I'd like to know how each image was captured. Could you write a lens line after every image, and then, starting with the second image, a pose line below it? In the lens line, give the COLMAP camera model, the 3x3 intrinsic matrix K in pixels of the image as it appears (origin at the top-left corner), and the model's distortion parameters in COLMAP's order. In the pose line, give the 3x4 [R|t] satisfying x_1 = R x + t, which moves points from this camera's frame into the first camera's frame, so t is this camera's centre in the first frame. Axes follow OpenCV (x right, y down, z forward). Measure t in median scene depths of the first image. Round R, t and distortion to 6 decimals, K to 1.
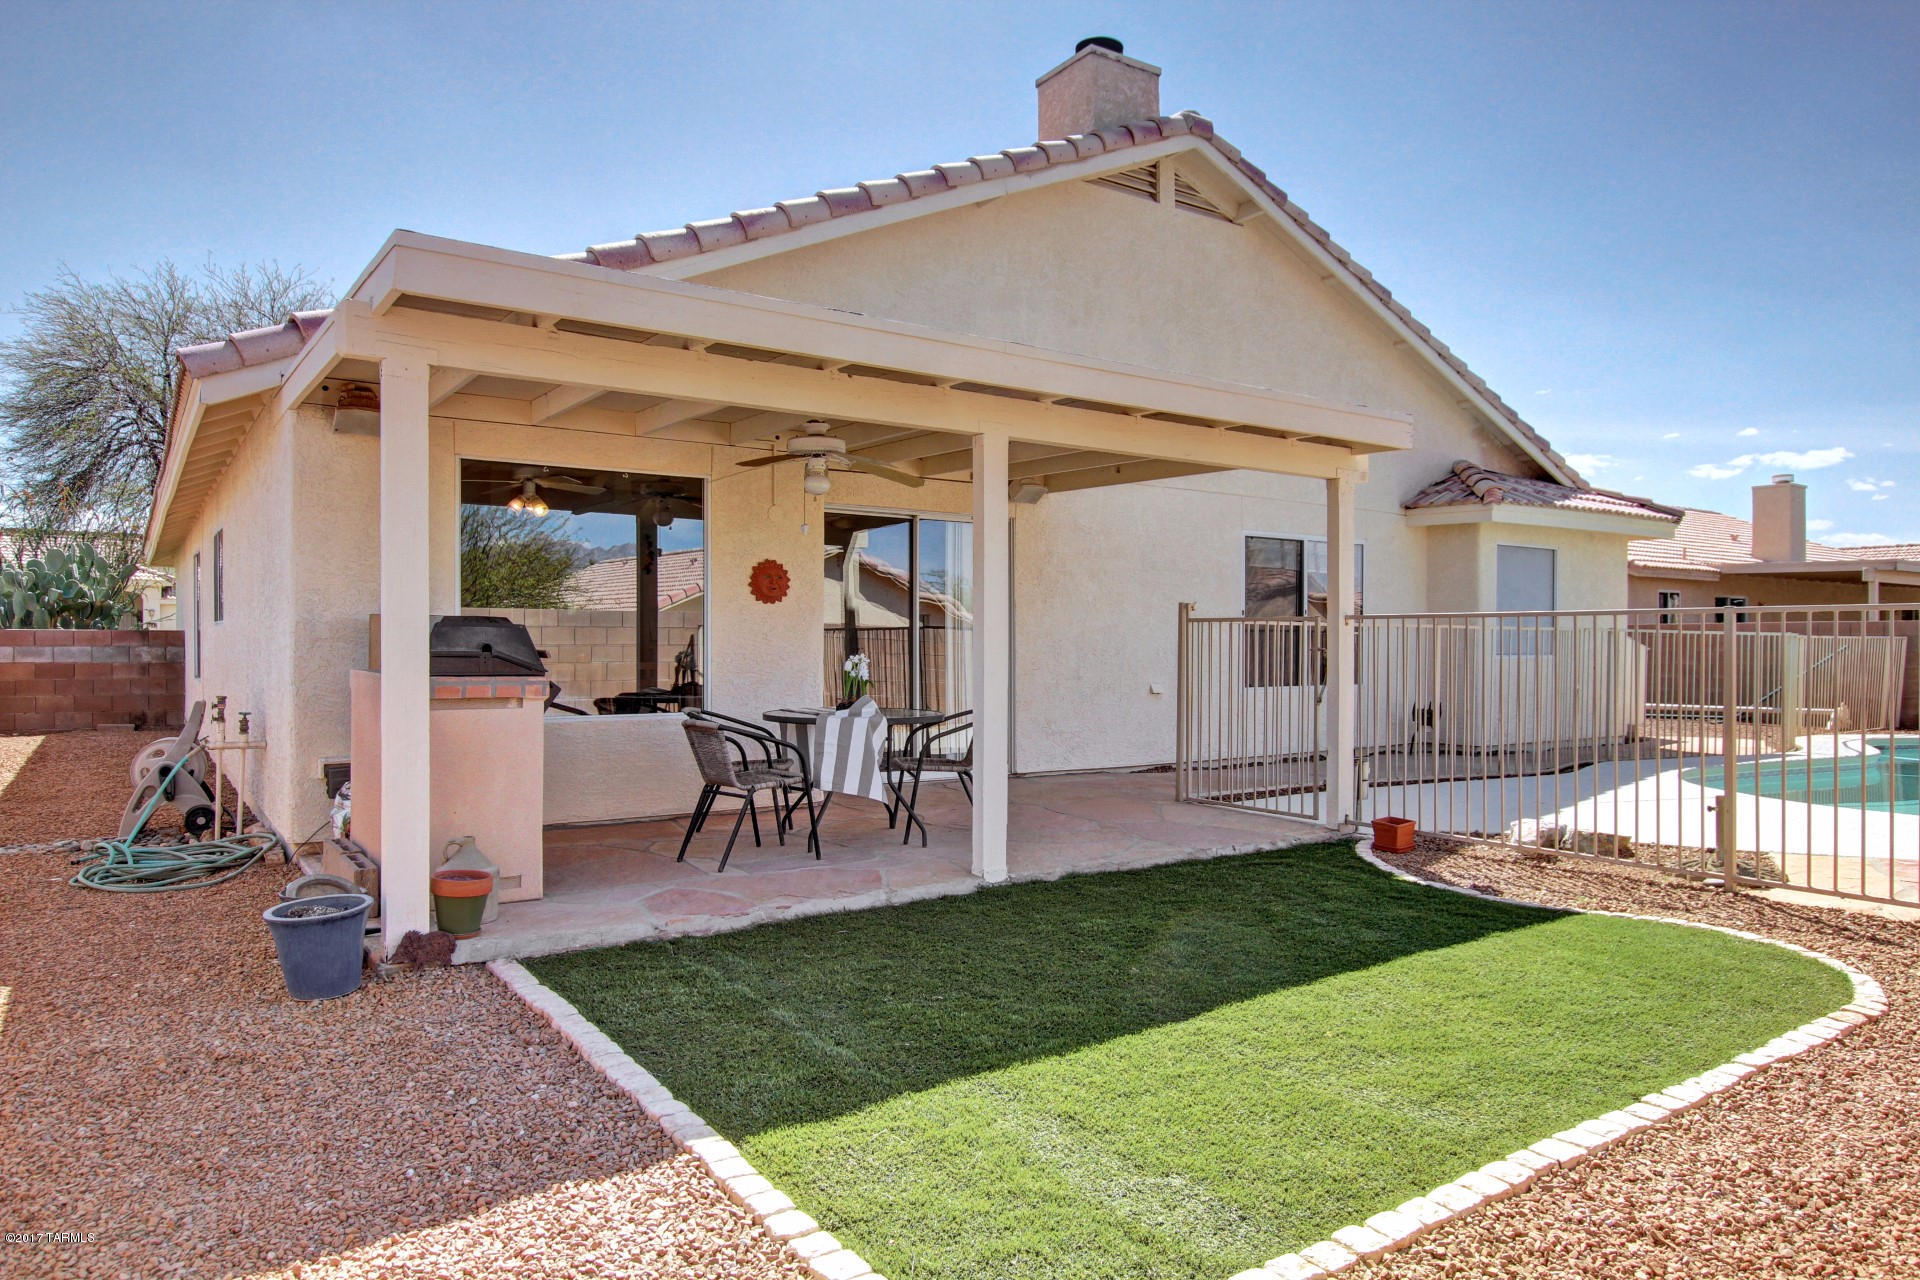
lens RADIAL K [[1237.6, 0, 960.0], [0, 1237.6, 640.0], [0, 0, 1]] dist [-0.005789, -0.000682]
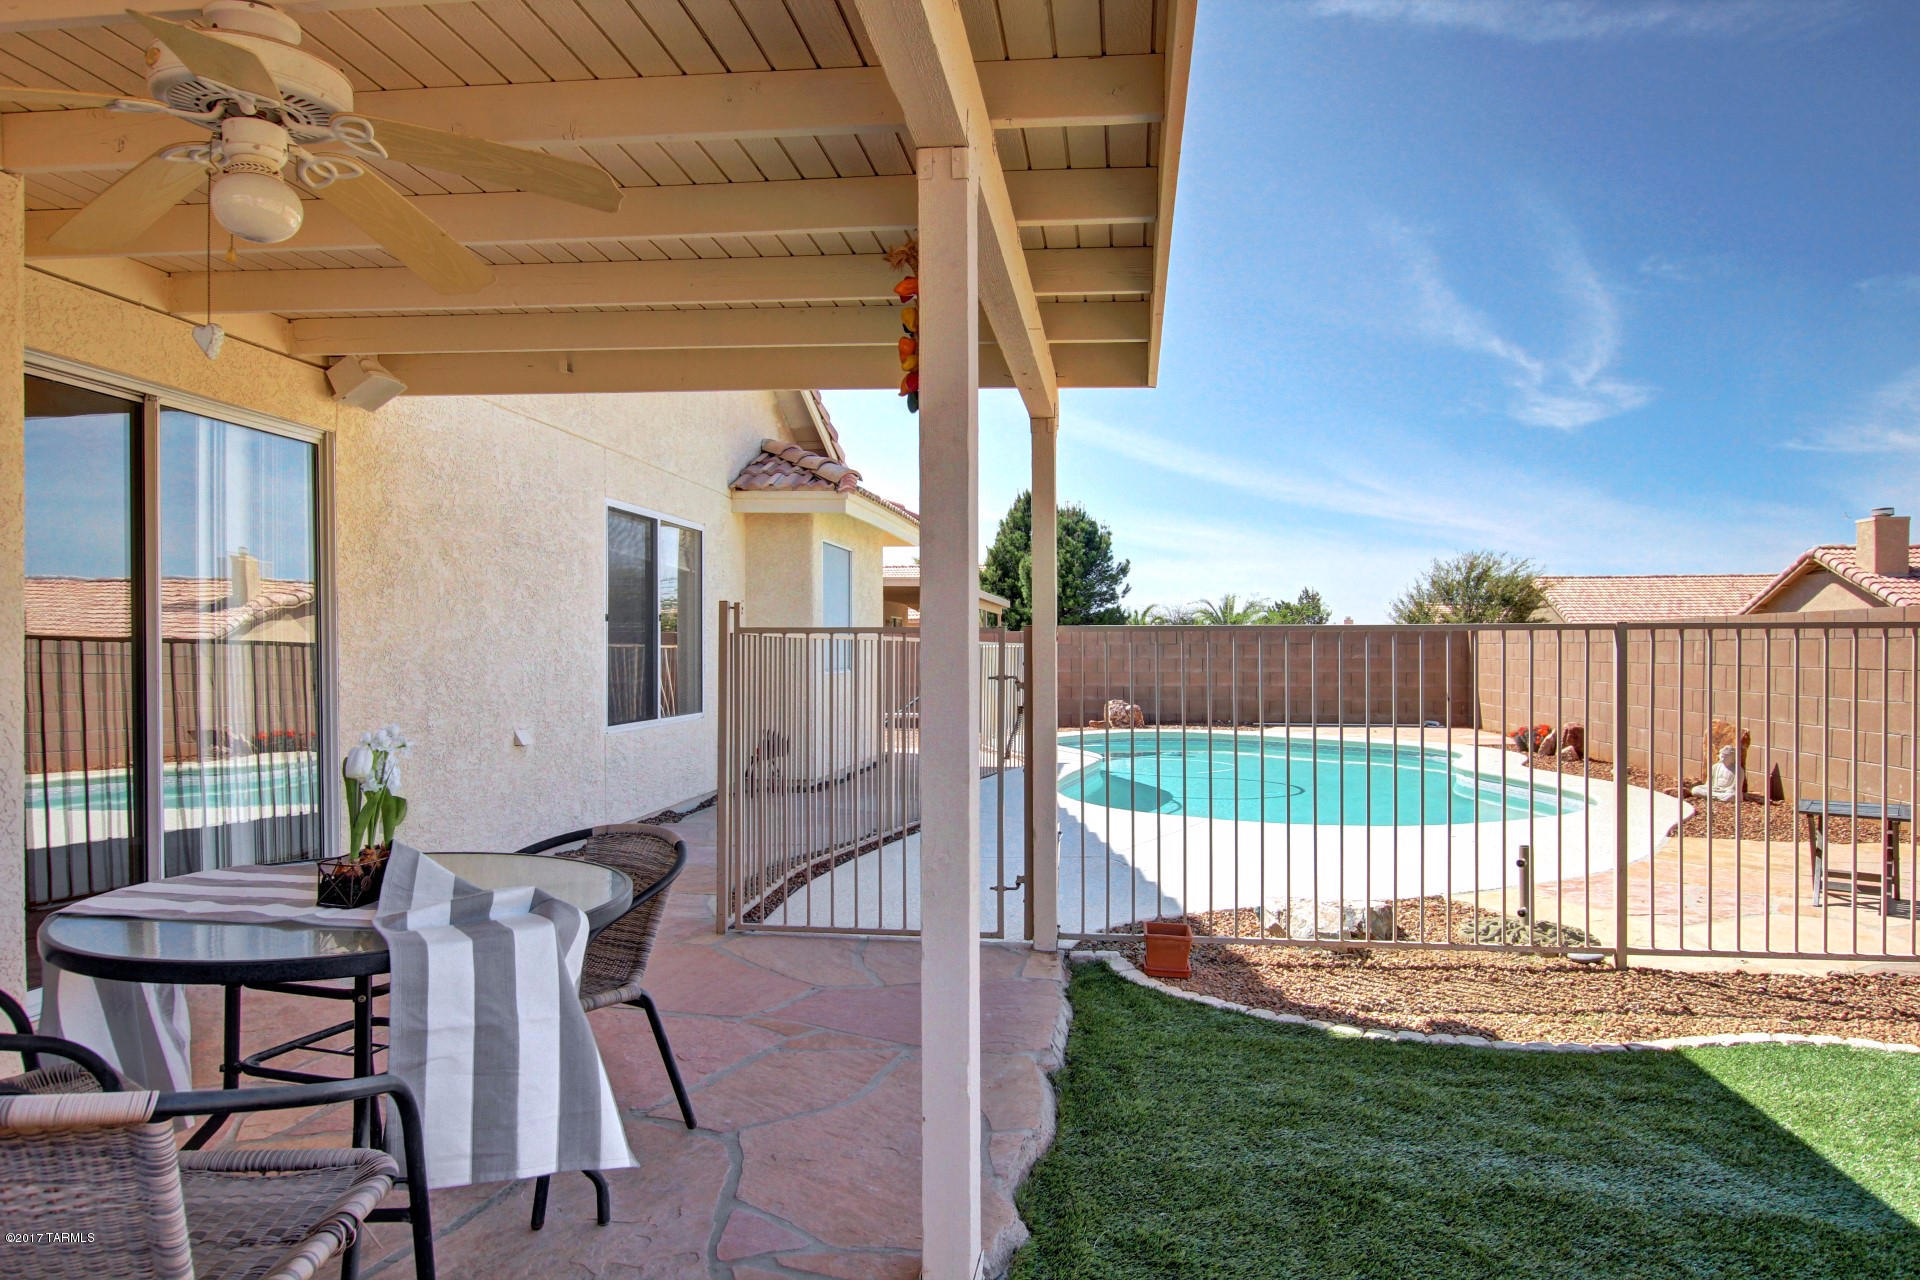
lens RADIAL K [[1237.6, 0, 960.0], [0, 1237.6, 640.0], [0, 0, 1]] dist [-0.005789, -0.000682]
pose [[0.687368, -0.001008, 0.726308, -0.148959], [0.007061, 0.999961, -0.005295, -0.005505], [-0.726275, 0.008768, 0.687349, 0.433586]]
